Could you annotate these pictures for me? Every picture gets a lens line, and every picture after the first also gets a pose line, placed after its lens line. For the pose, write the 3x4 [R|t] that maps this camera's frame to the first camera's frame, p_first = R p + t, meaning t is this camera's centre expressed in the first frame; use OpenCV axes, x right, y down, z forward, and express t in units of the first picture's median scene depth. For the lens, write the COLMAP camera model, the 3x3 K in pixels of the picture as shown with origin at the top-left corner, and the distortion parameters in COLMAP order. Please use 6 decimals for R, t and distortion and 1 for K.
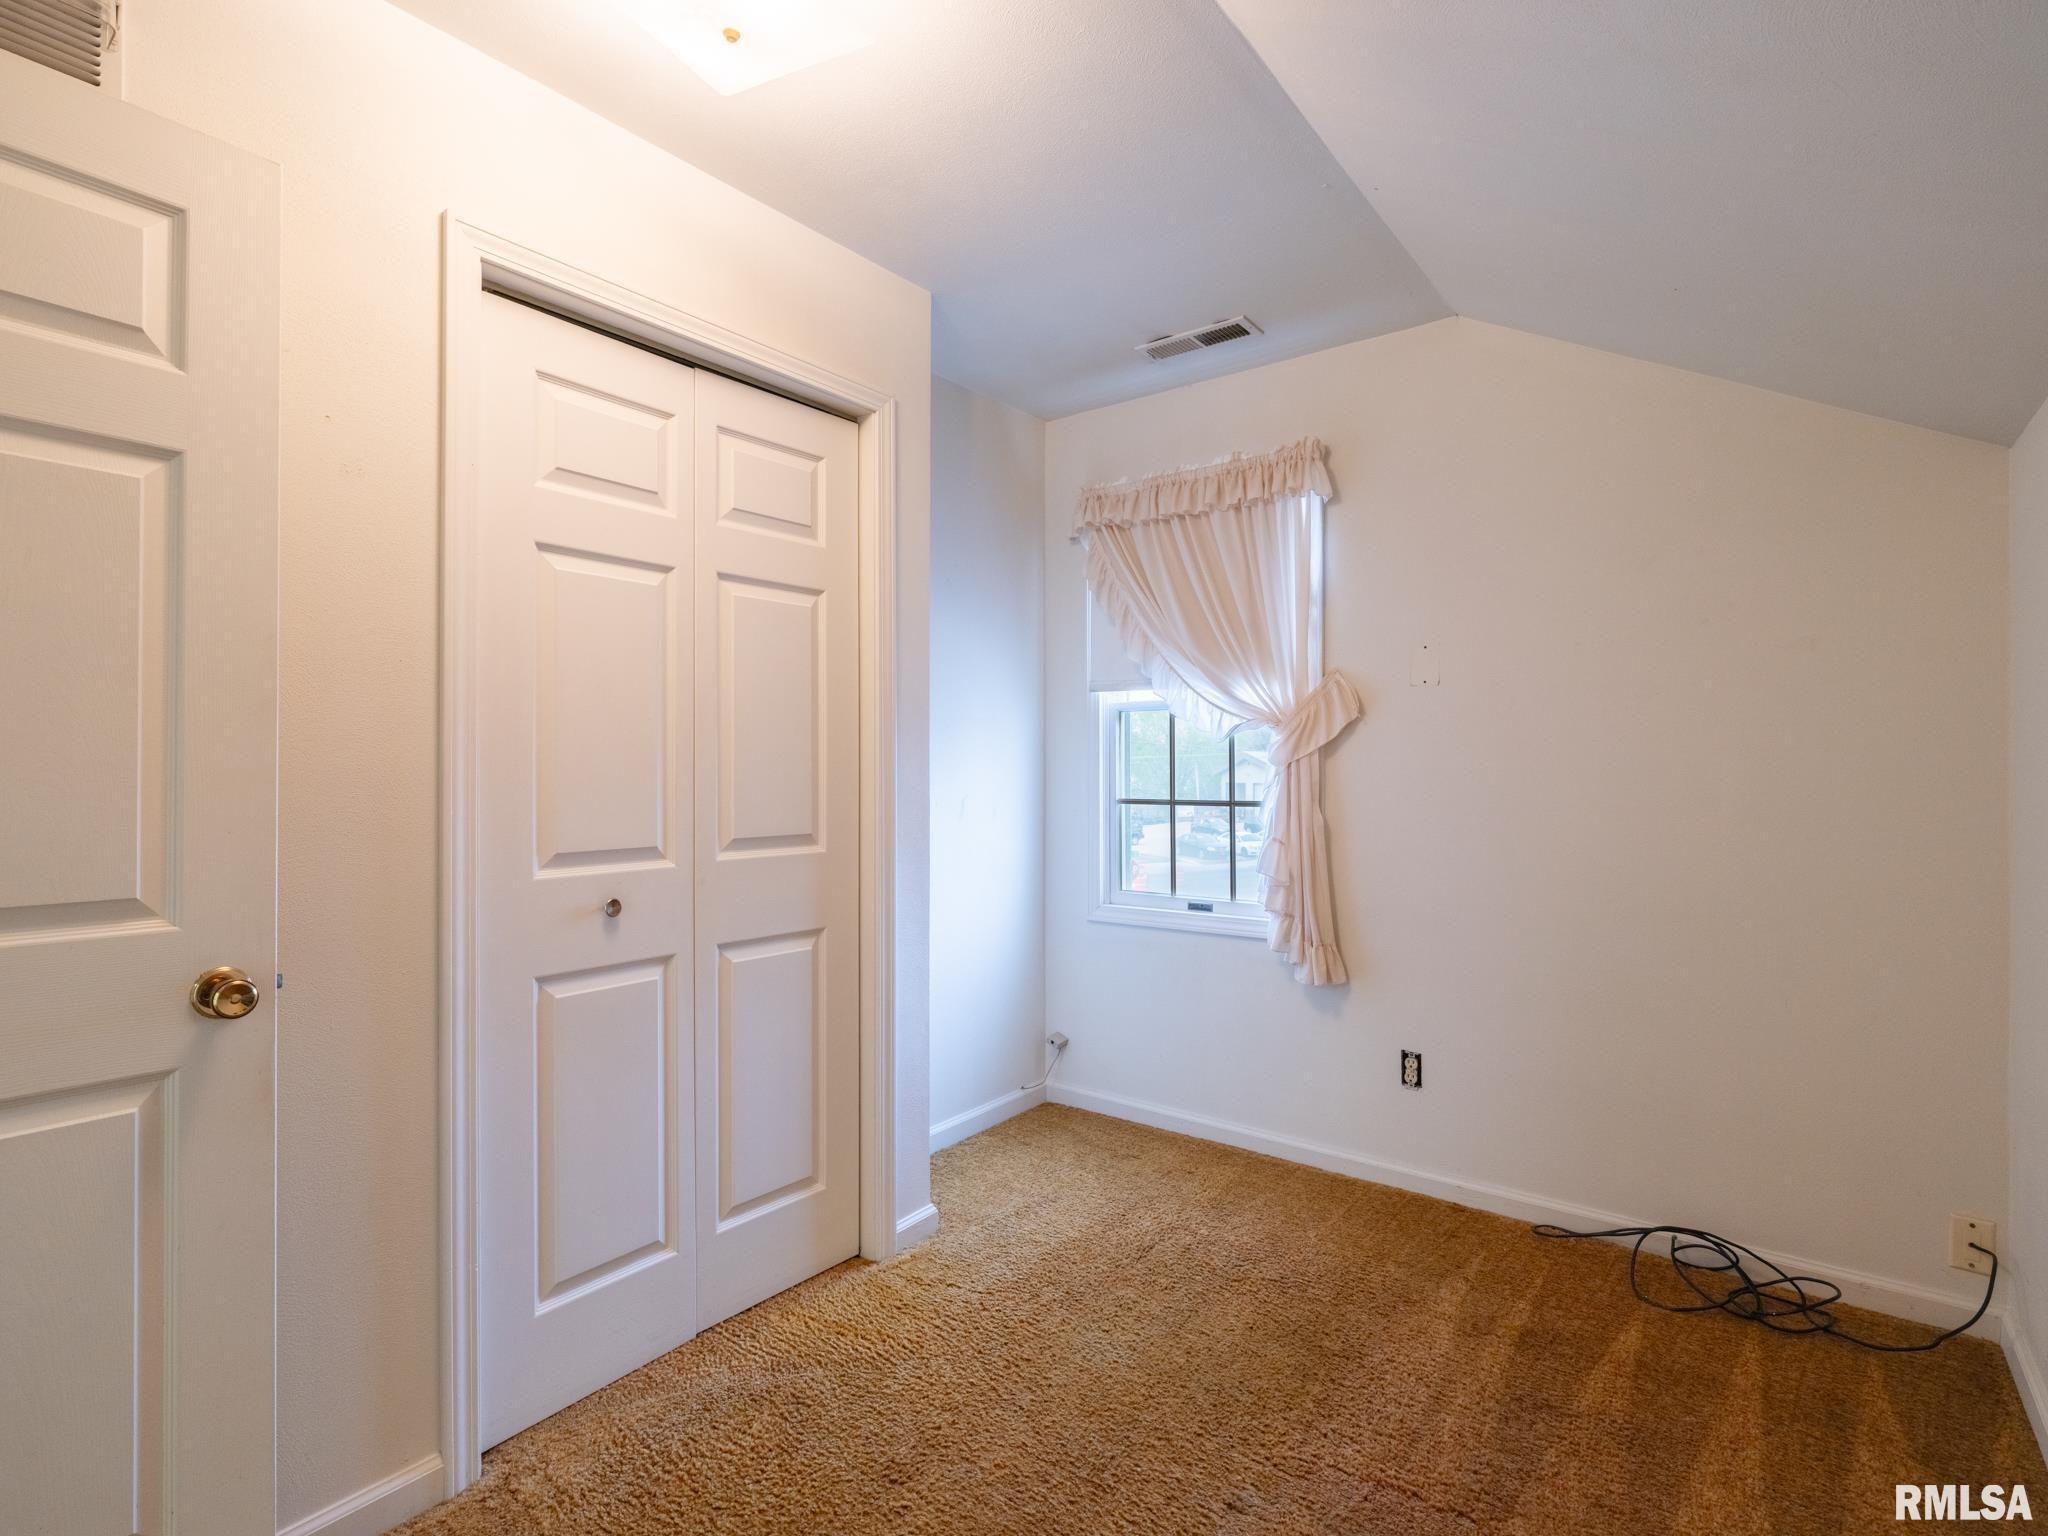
lens RADIAL K [[996.5, 0, 1024.0], [0, 996.5, 768.0], [0, 0, 1]] dist [-0.002917, 0.000088]
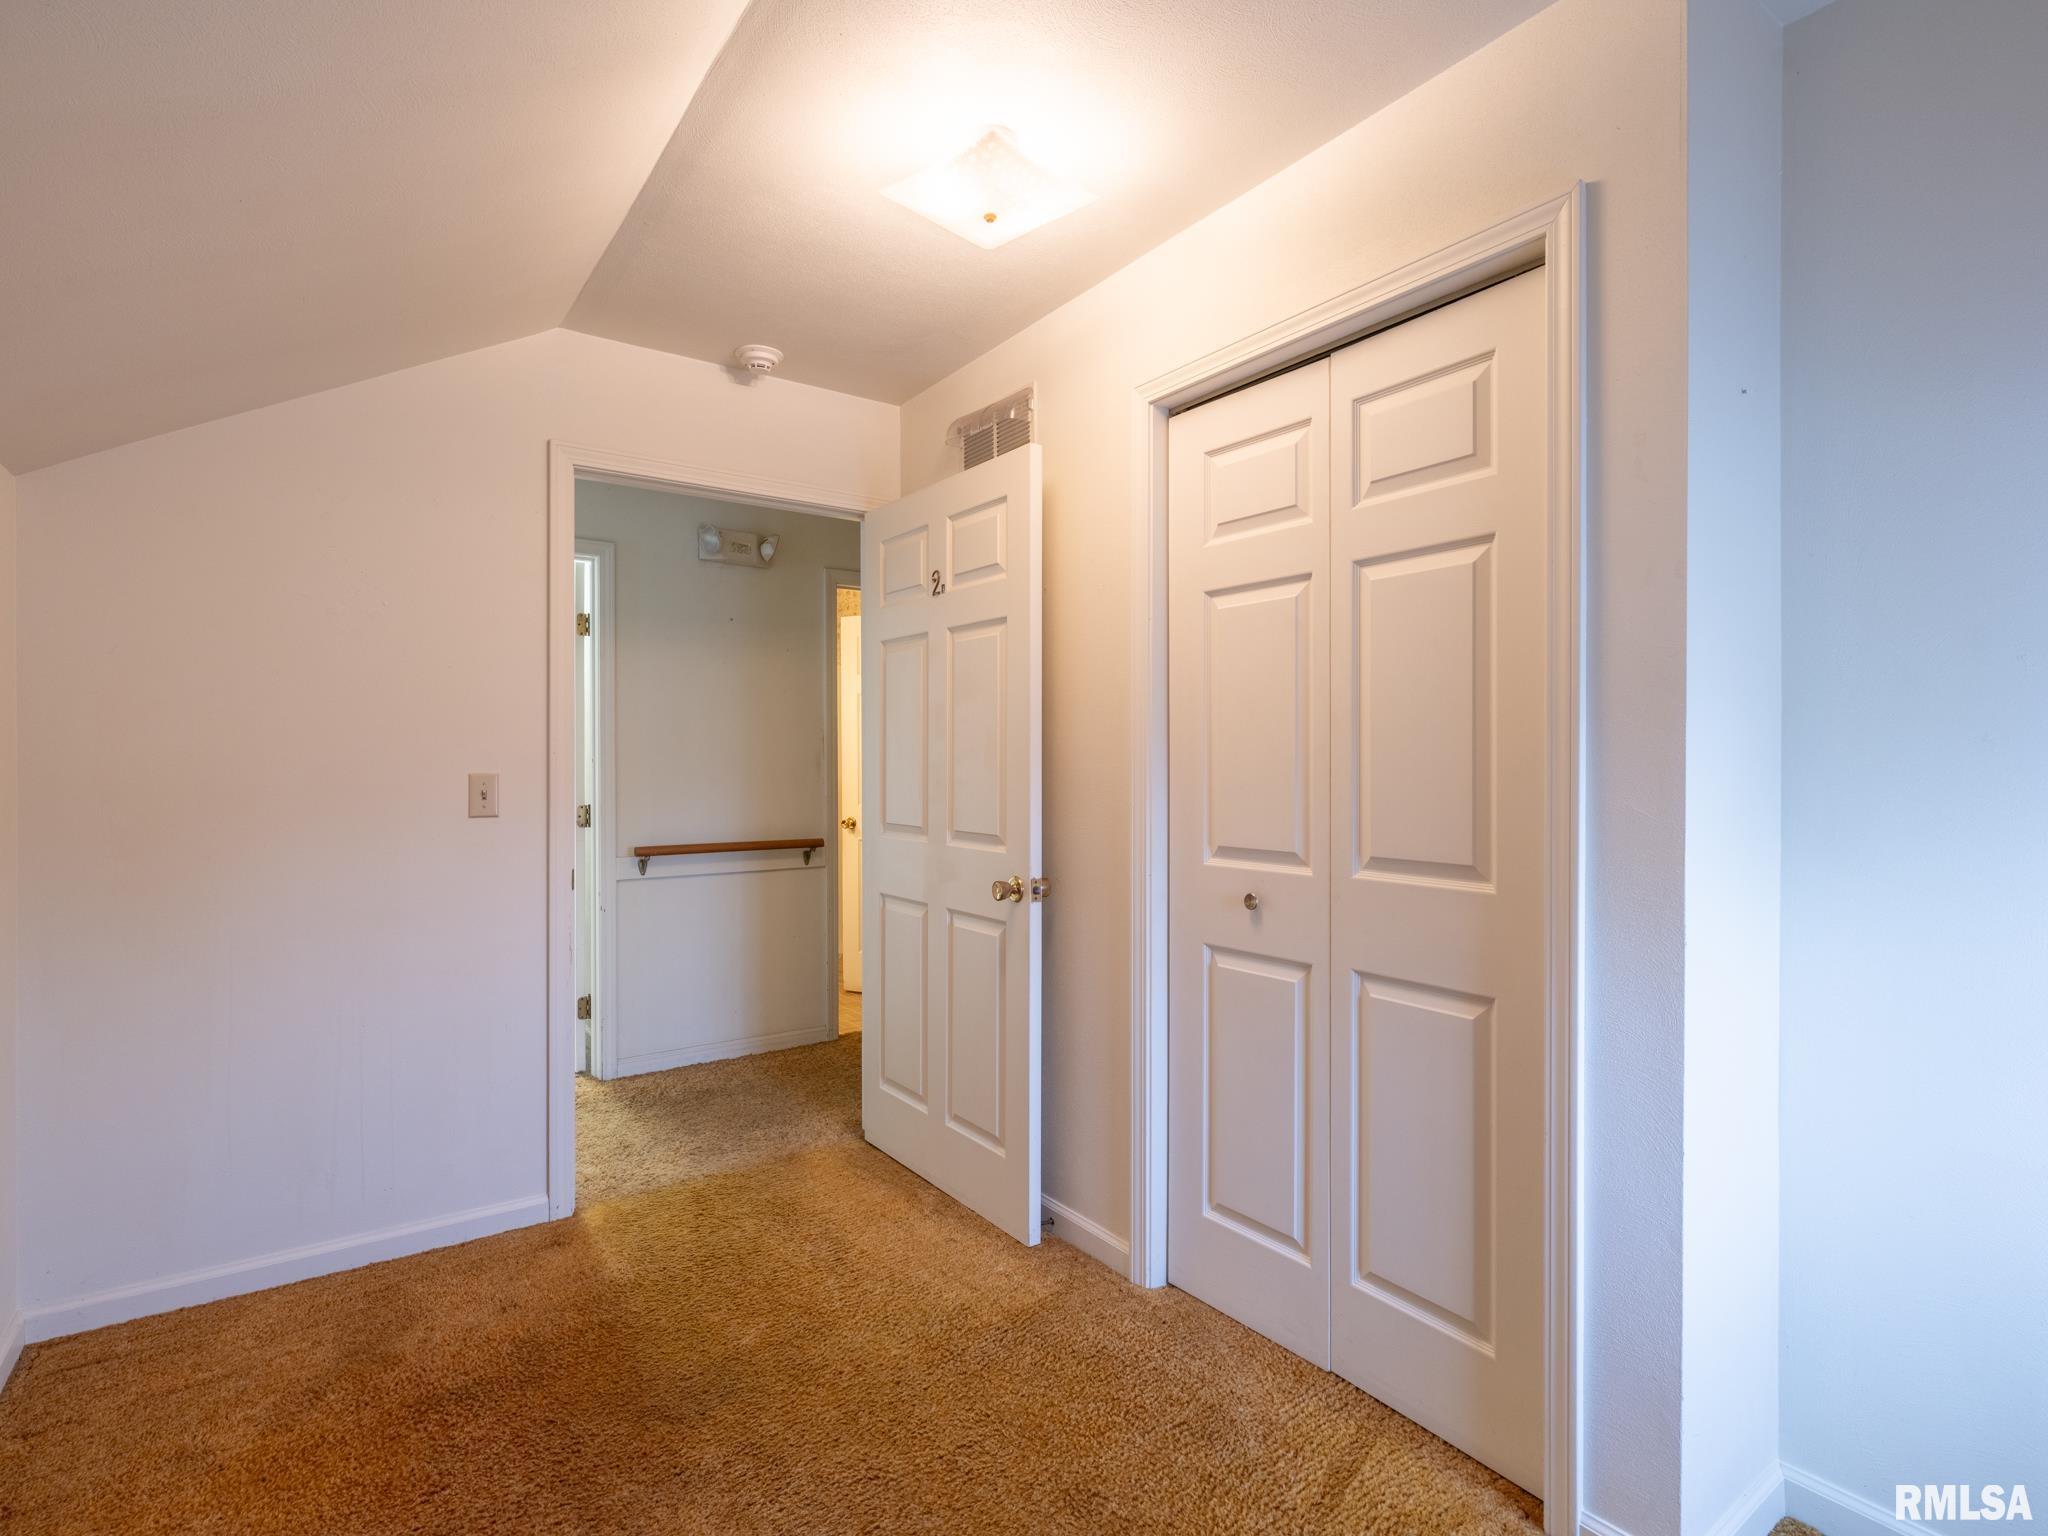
lens RADIAL K [[996.5, 0, 1024.0], [0, 996.5, 768.0], [0, 0, 1]] dist [-0.002917, 0.000088]
pose [[-0.282876, 0.004691, -0.959145, 0.682816], [0.002120, 0.999989, 0.004266, -0.012611], [0.959154, -0.000827, -0.282883, 1.015362]]
